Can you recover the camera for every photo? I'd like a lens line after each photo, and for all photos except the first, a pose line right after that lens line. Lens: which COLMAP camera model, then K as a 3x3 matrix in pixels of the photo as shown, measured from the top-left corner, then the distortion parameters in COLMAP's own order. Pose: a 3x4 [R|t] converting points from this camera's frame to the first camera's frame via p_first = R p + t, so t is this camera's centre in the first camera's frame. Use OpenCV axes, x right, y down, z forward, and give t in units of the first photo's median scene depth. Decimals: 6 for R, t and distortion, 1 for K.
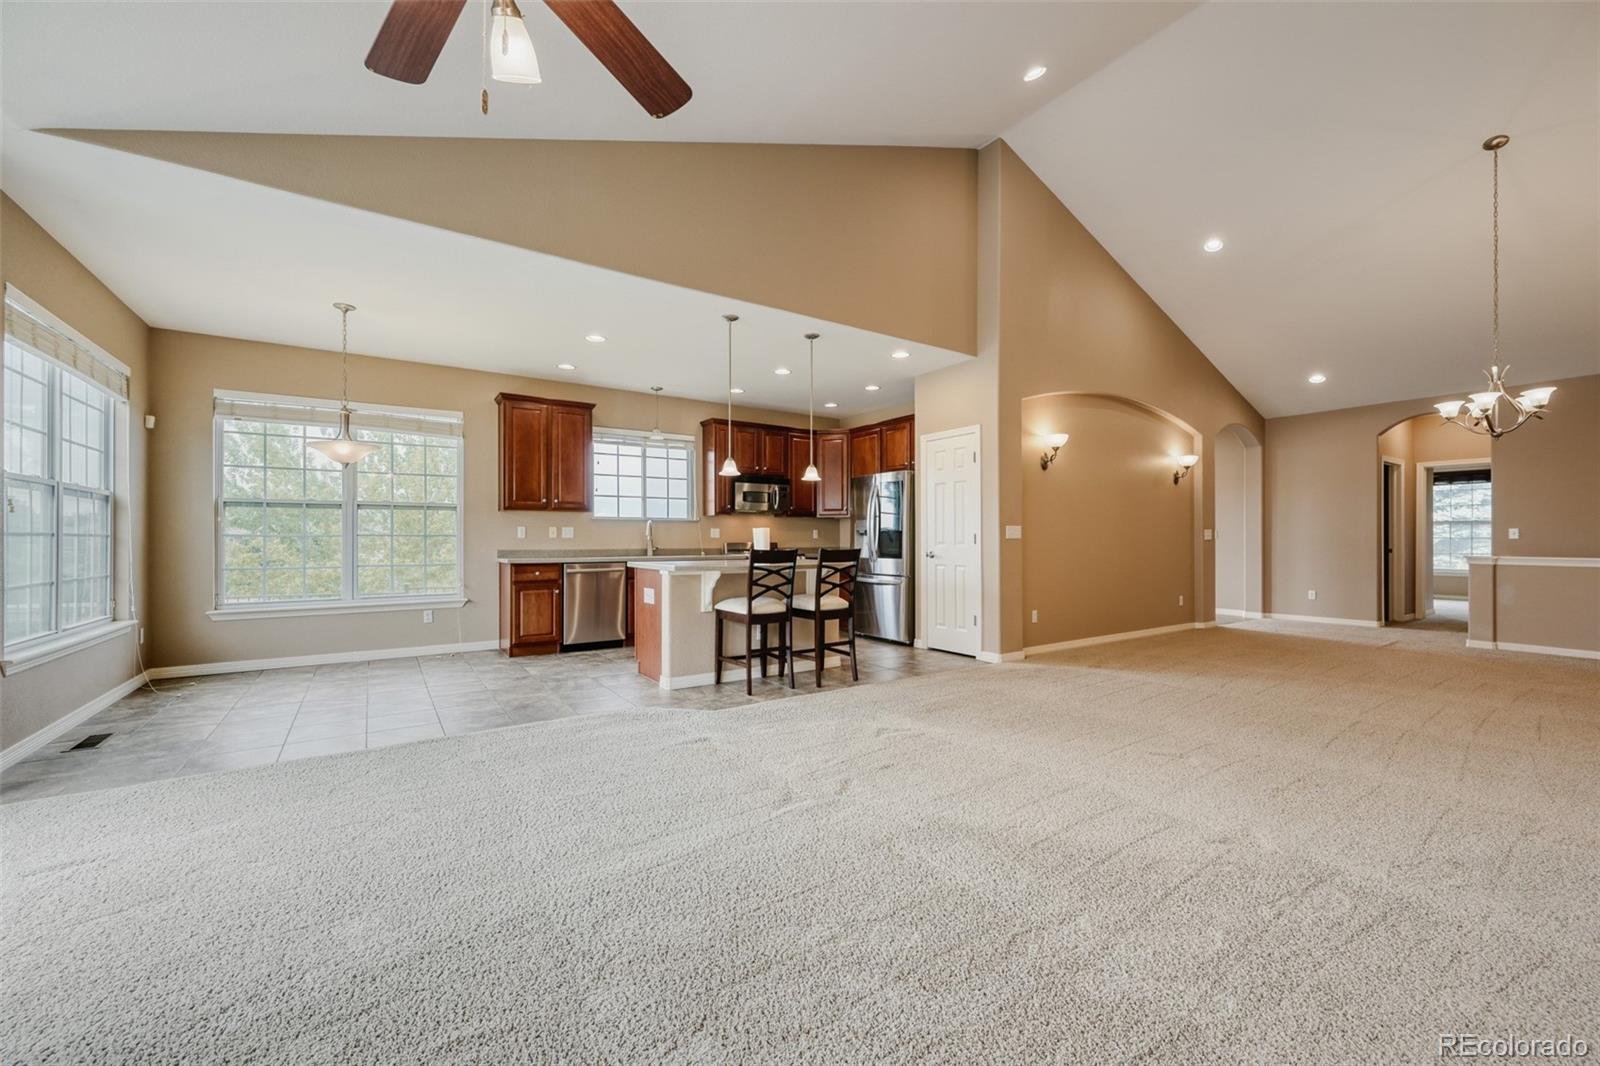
lens RADIAL K [[629.5, 0, 794.4], [0, 629.5, 536.6], [0, 0, 1]] dist [0.003854, -0.000106]
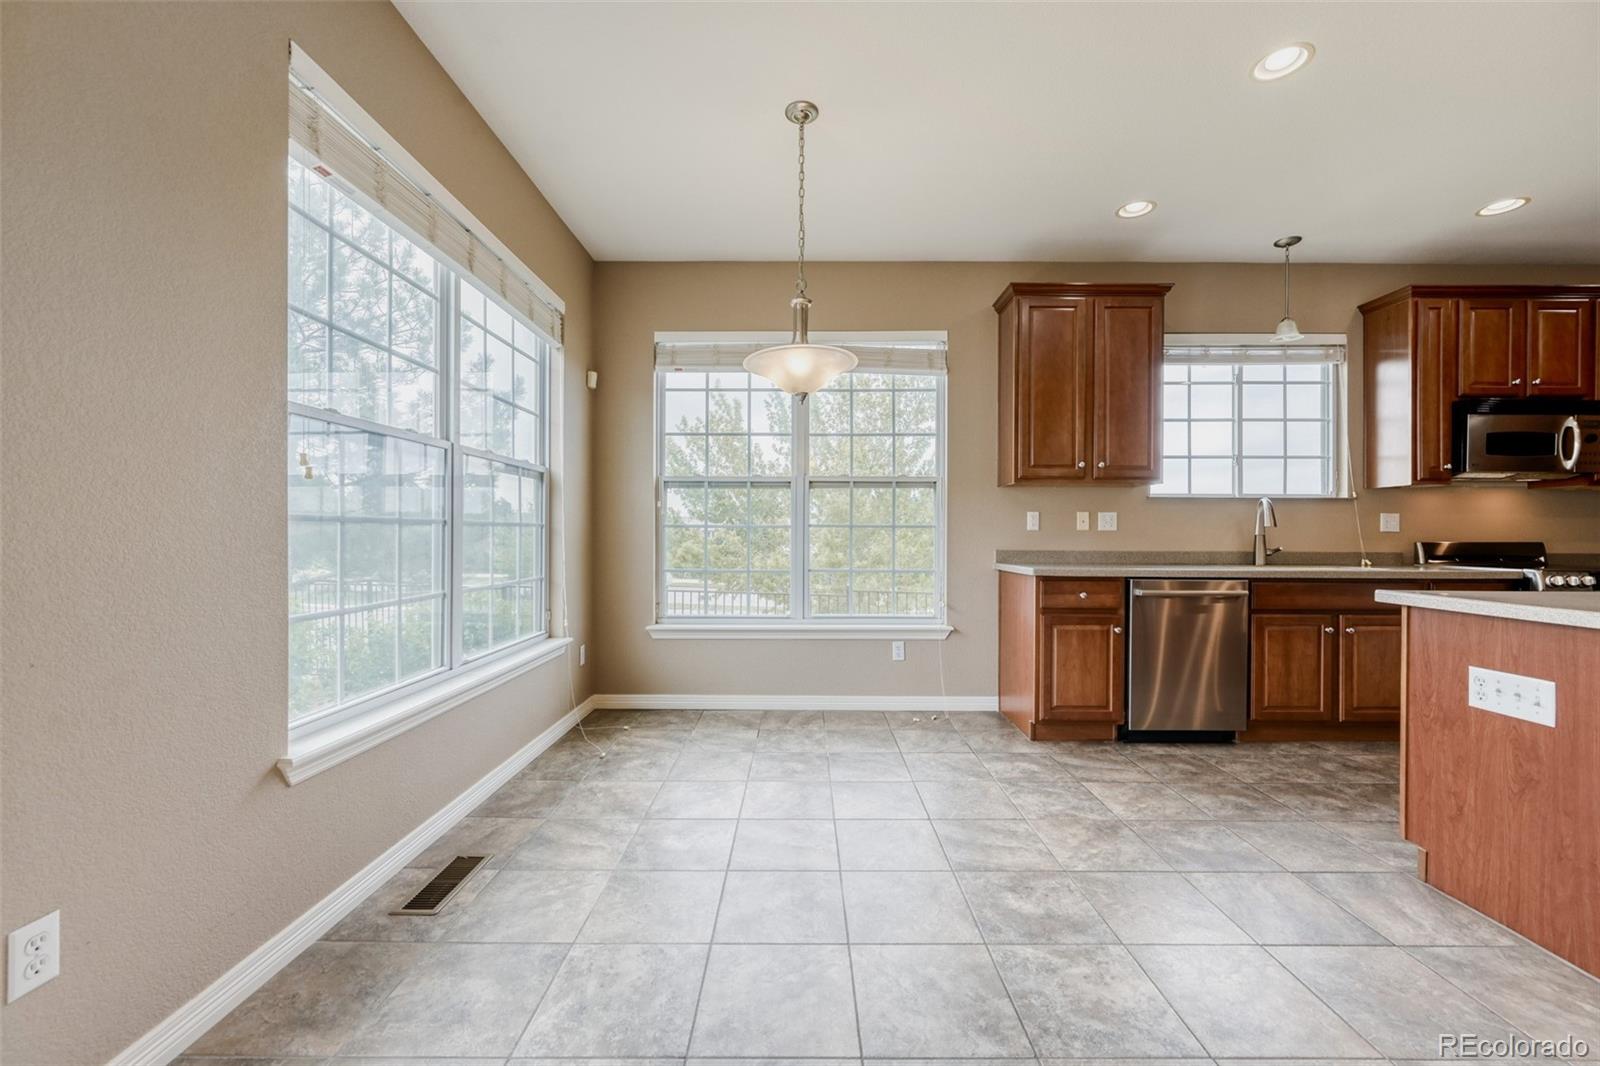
lens RADIAL K [[641.1, 0, 800.0], [0, 641.1, 533.0], [0, 0, 1]] dist [0.000846, -0.000022]
pose [[0.827781, 0.005394, -0.561026, -0.299731], [-0.002519, 0.999979, 0.005898, 0.001747], [0.561046, -0.003469, 0.827777, 0.402837]]
